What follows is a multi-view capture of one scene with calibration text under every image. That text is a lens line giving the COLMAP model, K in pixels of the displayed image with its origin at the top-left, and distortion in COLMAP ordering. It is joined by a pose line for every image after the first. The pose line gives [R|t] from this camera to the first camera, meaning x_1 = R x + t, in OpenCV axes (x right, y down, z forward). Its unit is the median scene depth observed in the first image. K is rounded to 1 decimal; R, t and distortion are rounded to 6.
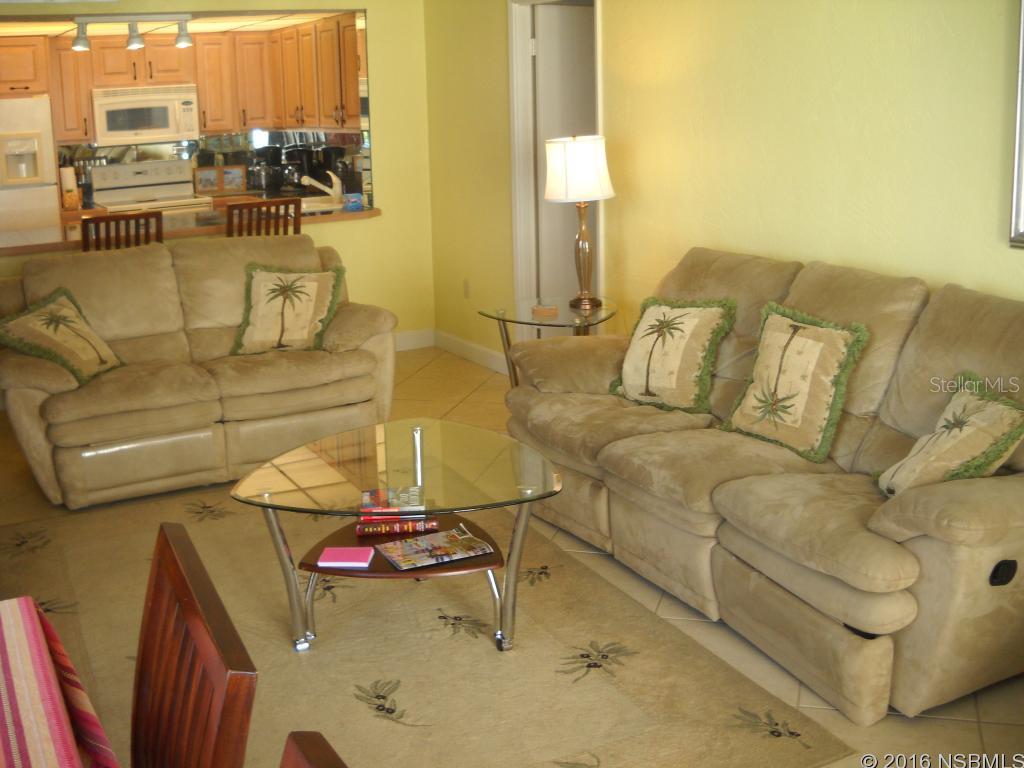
lens RADIAL K [[1156.1, 0, 510.6], [0, 1156.1, 378.8], [0, 0, 1]] dist [-0.273143, 0.269420]
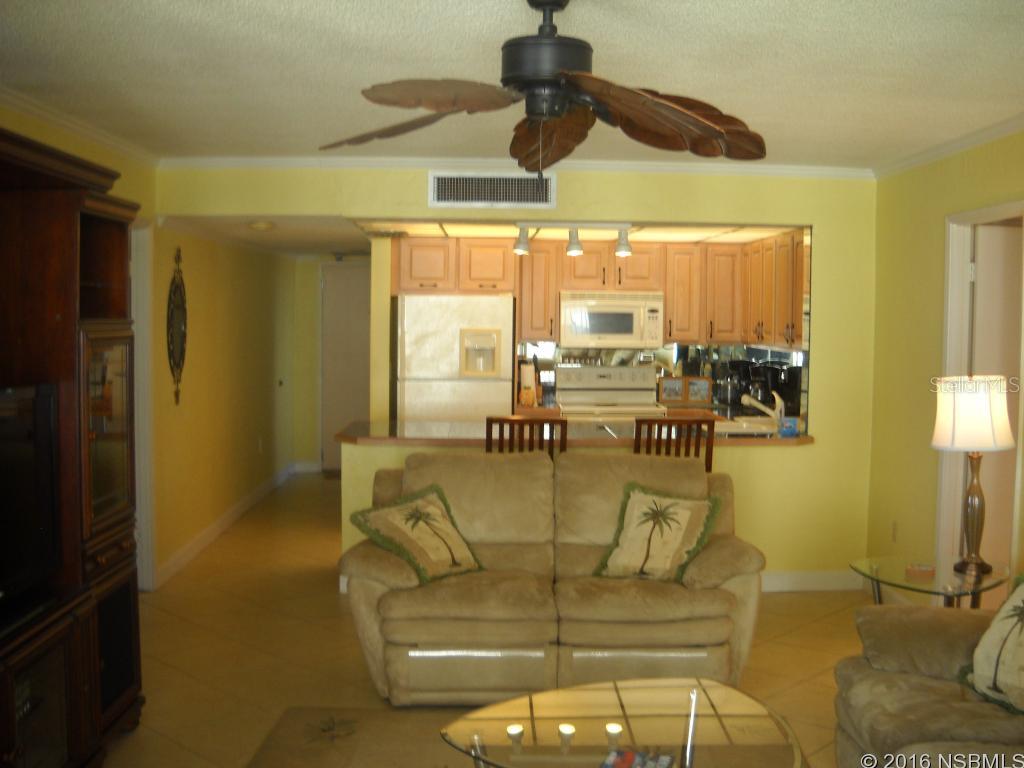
lens RADIAL K [[1156.1, 0, 510.6], [0, 1156.1, 378.8], [0, 0, 1]] dist [-0.273143, 0.269420]
pose [[0.882724, 0.061949, -0.465791, 0.131804], [-0.144930, 0.978837, -0.144475, -0.033167], [0.446984, 0.195039, 0.873021, 0.092647]]
